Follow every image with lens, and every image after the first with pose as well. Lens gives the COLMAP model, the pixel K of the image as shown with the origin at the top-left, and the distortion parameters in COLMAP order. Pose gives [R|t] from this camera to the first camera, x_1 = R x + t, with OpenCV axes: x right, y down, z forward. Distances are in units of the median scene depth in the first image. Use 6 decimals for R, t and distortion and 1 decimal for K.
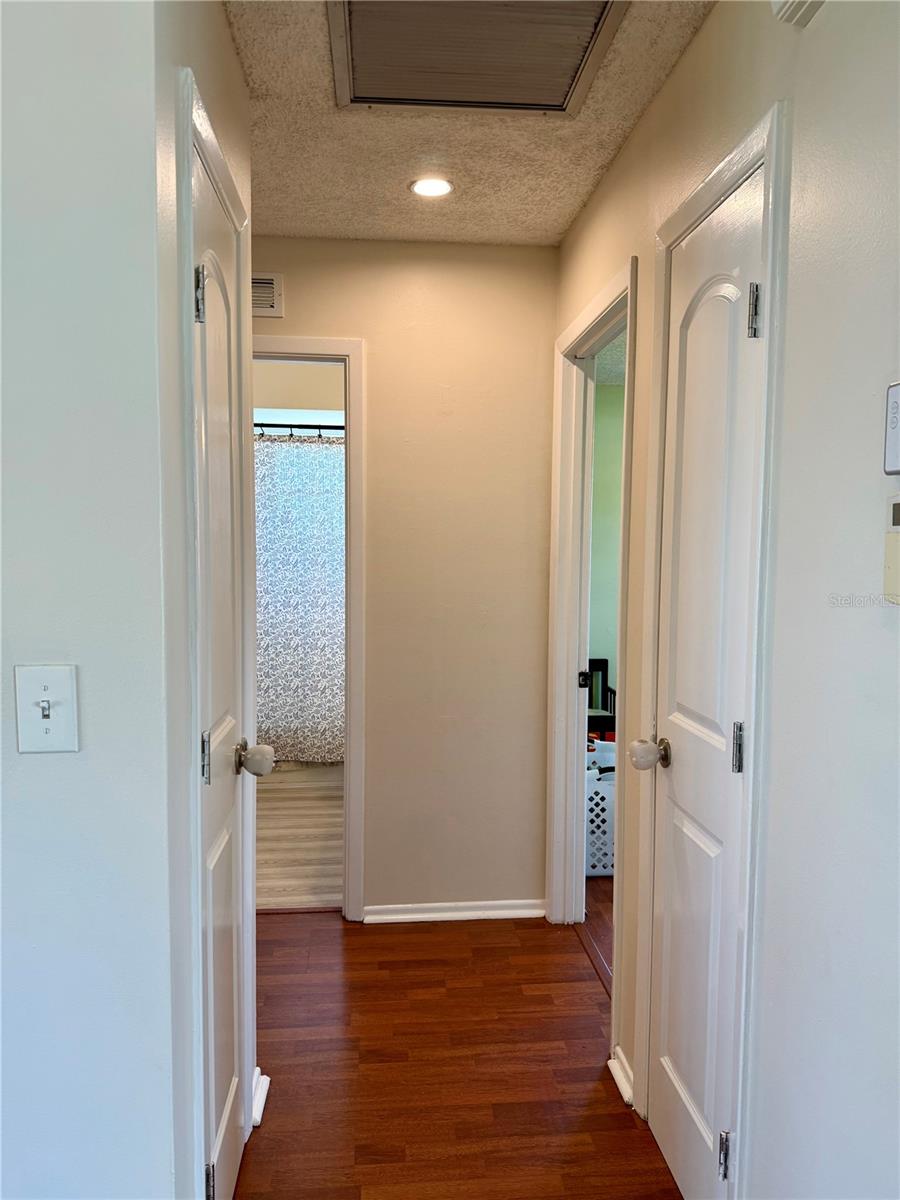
lens RADIAL K [[836.9, 0, 450.0], [0, 836.9, 600.0], [0, 0, 1]] dist [0.008817, 0.000738]
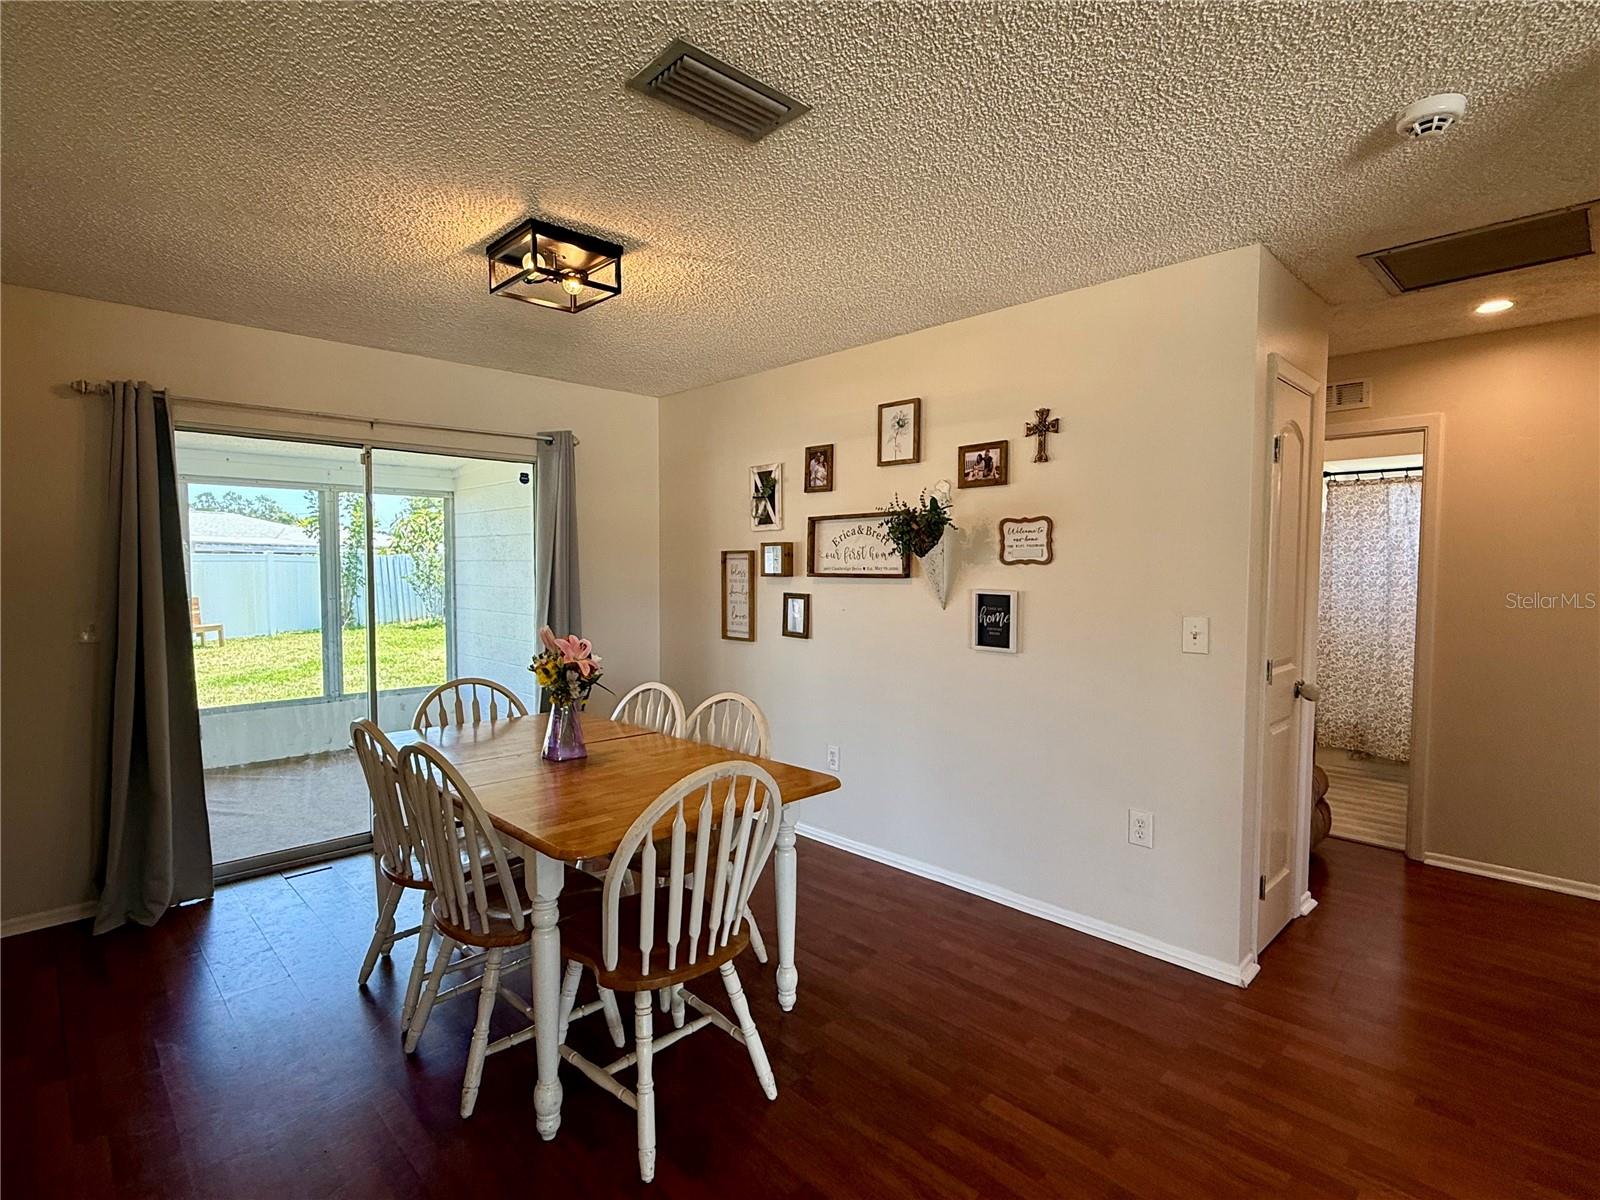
lens RADIAL K [[798.5, 0, 800.0], [0, 798.5, 600.0], [0, 0, 1]] dist [0.002320, 0.000770]
pose [[0.629872, 0.032170, -0.776032, 0.267624], [-0.052364, 0.998627, -0.001103, 0.037363], [0.774931, 0.041331, 0.630692, -0.610194]]
